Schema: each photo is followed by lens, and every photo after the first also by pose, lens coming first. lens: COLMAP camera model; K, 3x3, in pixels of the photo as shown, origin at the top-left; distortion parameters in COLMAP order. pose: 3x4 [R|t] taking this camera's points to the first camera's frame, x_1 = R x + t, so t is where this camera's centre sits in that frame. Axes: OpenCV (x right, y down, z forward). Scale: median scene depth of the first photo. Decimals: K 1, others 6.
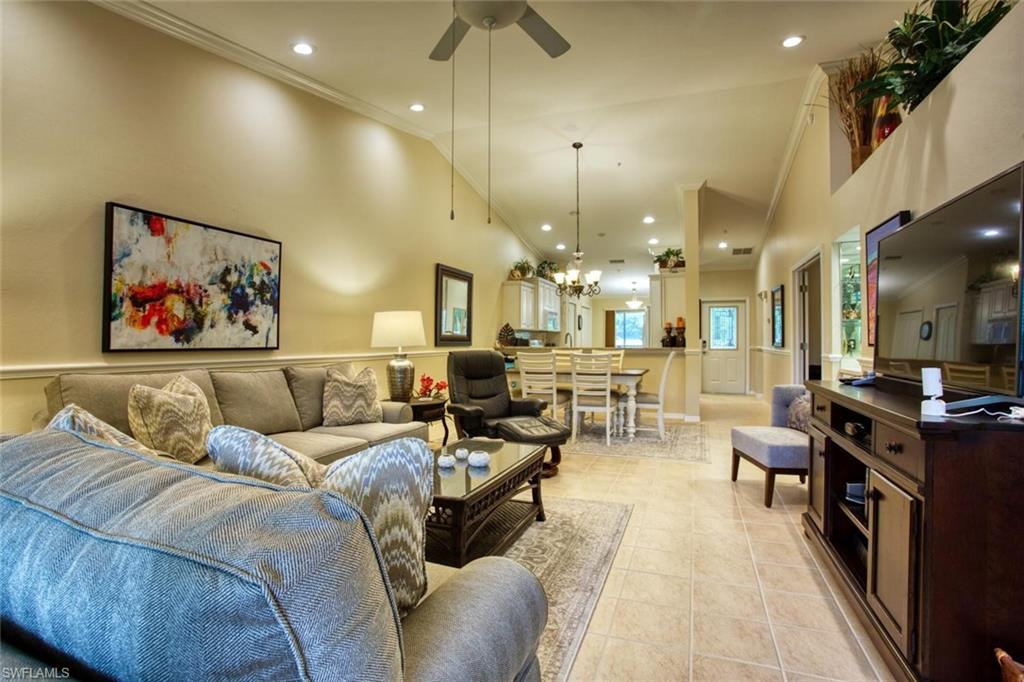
lens RADIAL K [[508.0, 0, 512.6], [0, 508.0, 339.9], [0, 0, 1]] dist [-0.046096, 0.004982]
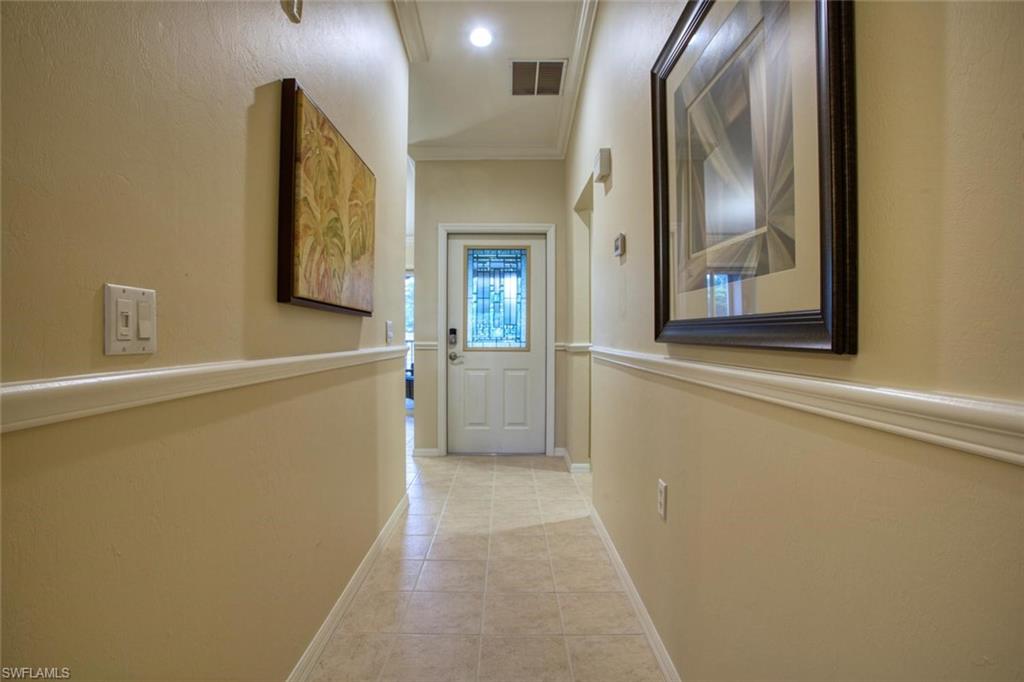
lens RADIAL K [[508.0, 0, 511.8], [0, 508.0, 339.2], [0, 0, 1]] dist [-0.046096, 0.004982]
pose [[0.939641, 0.004156, 0.342136, 0.291468], [-0.005892, 0.999974, 0.004037, 0.008709], [-0.342110, -0.005809, 0.939642, 0.611412]]
